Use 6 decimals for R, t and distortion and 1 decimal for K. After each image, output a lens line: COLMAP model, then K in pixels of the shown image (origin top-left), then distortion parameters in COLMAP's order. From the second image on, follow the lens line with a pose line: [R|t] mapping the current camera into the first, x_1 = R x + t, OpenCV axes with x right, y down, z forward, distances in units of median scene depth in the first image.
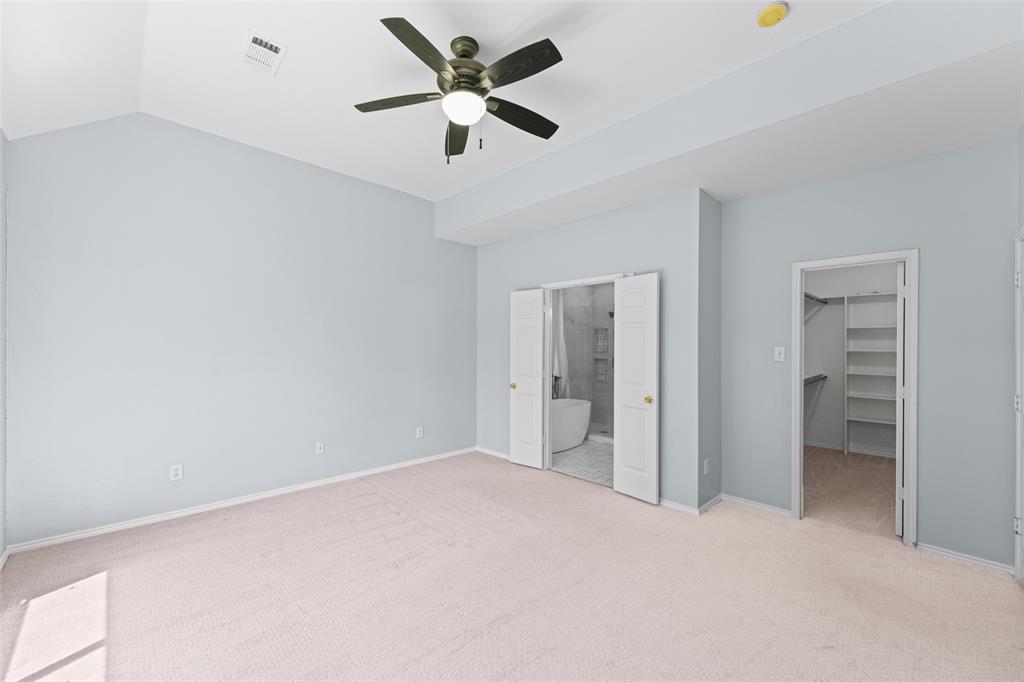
lens RADIAL K [[409.8, 0, 510.4], [0, 409.8, 346.5], [0, 0, 1]] dist [0.007918, -0.002596]
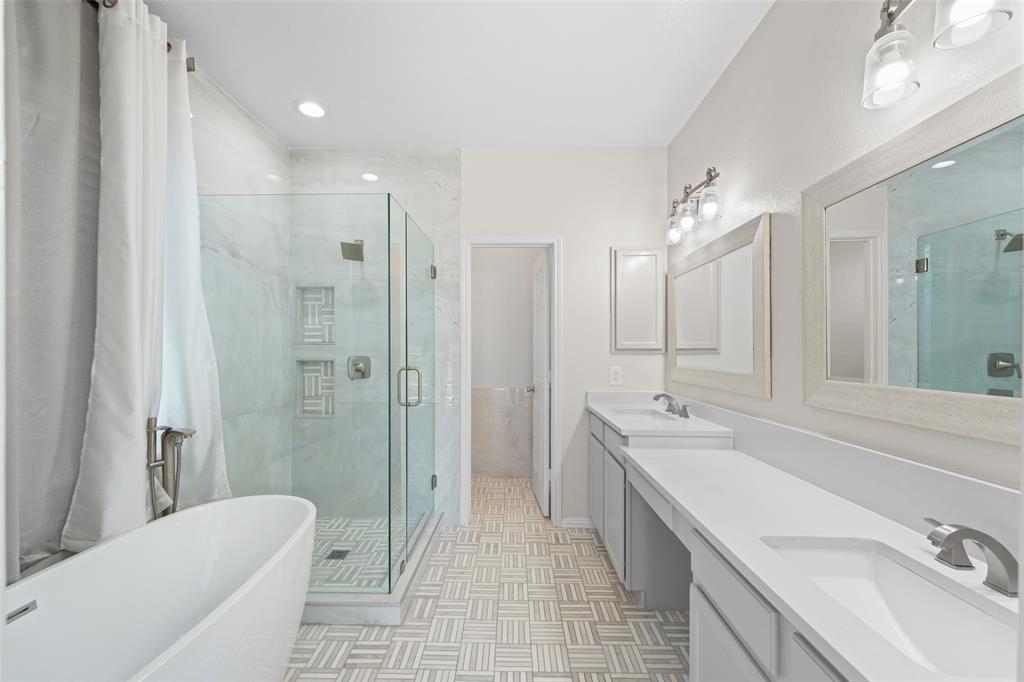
lens RADIAL K [[409.8, 0, 511.2], [0, 409.8, 345.1], [0, 0, 1]] dist [0.007918, -0.002596]
pose [[0.720336, -0.005875, 0.693600, 0.076523], [0.004076, 0.999983, 0.004237, 0.014272], [-0.693613, -0.000225, 0.720348, 0.571157]]
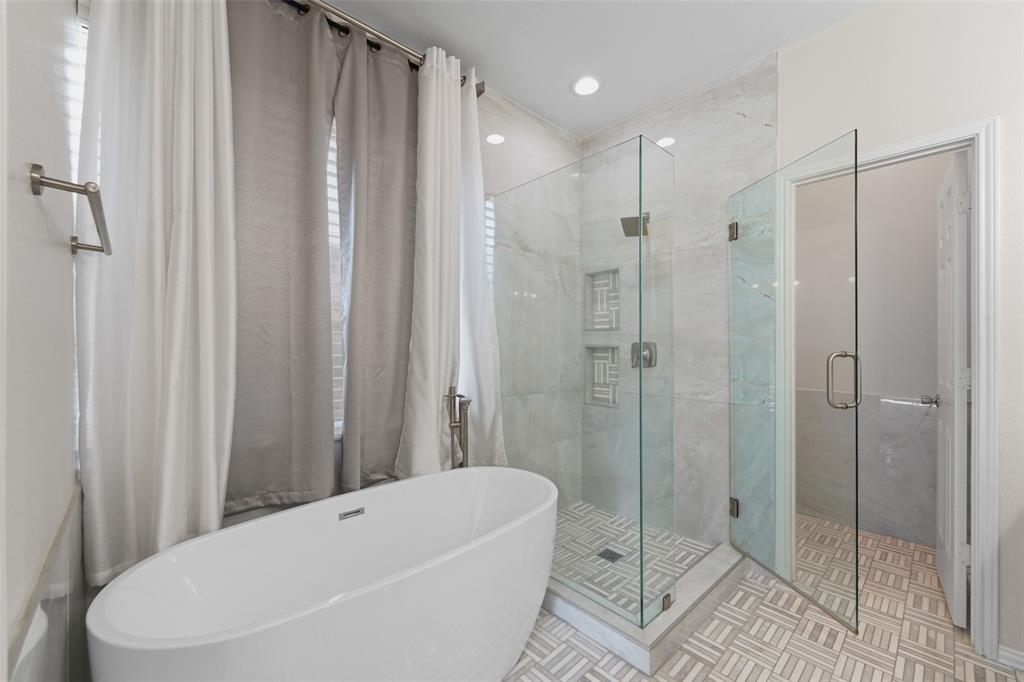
lens RADIAL K [[409.8, 0, 503.7], [0, 409.8, 342.1], [0, 0, 1]] dist [0.007918, -0.002596]
pose [[0.998728, -0.008416, -0.049707, 0.145397], [0.008271, 0.999961, -0.003114, 0.026531], [0.049731, 0.002699, 0.998759, 0.599014]]
